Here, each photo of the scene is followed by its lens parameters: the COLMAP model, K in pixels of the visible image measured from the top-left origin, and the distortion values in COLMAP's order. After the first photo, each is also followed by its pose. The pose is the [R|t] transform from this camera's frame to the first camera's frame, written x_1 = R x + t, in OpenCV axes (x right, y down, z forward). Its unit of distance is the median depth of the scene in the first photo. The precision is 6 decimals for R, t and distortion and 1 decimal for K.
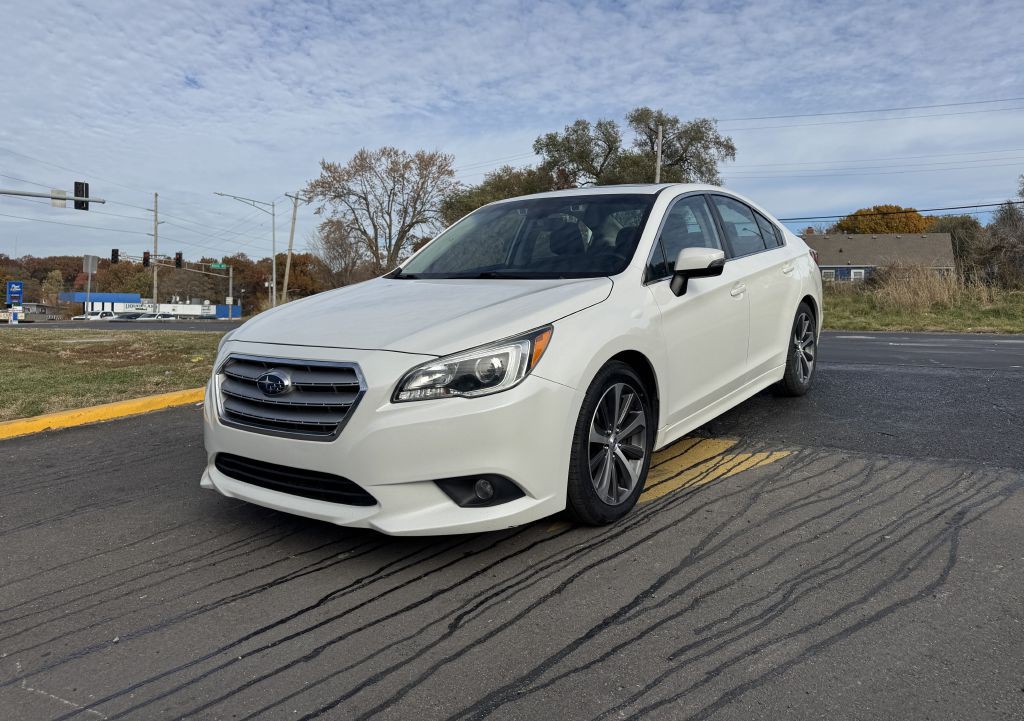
lens RADIAL K [[767.2, 0, 522.4], [0, 767.2, 334.4], [0, 0, 1]] dist [0.009999, -0.009327]
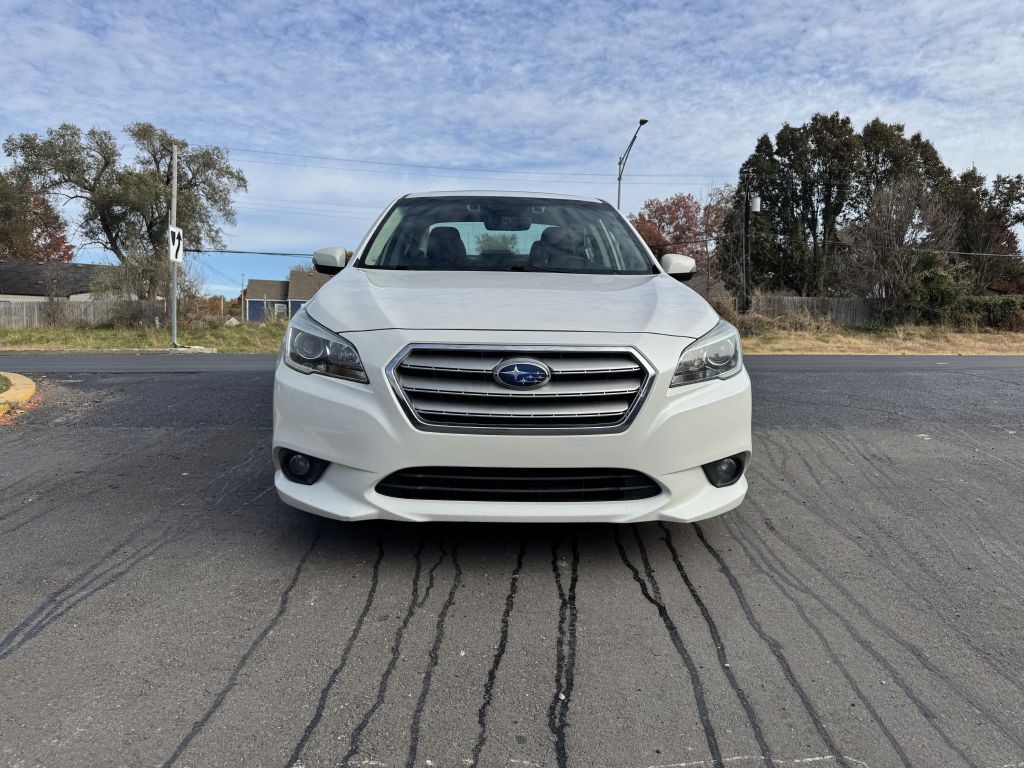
lens RADIAL K [[732.3, 0, 515.4], [0, 732.3, 377.4], [0, 0, 1]] dist [0.027807, -0.027591]
pose [[0.792358, -0.030422, 0.609297, -0.640176], [0.021408, 0.999527, 0.022066, 0.039241], [-0.609681, -0.004441, 0.792635, 0.286733]]
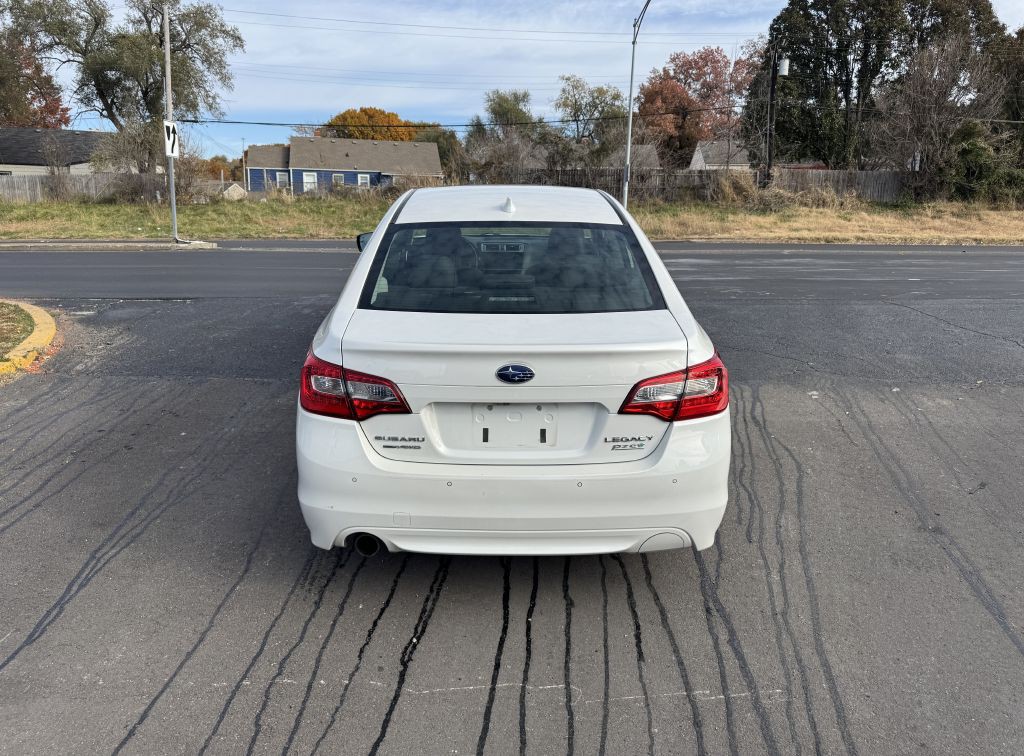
lens RADIAL K [[760.0, 0, 494.7], [0, 760.0, 354.5], [0, 0, 1]] dist [0.032565, -0.032742]
pose [[0.820386, -0.109547, 0.561219, -0.672398], [0.017528, 0.985834, 0.166808, -0.158992], [-0.571542, -0.127010, 0.810684, 0.003984]]
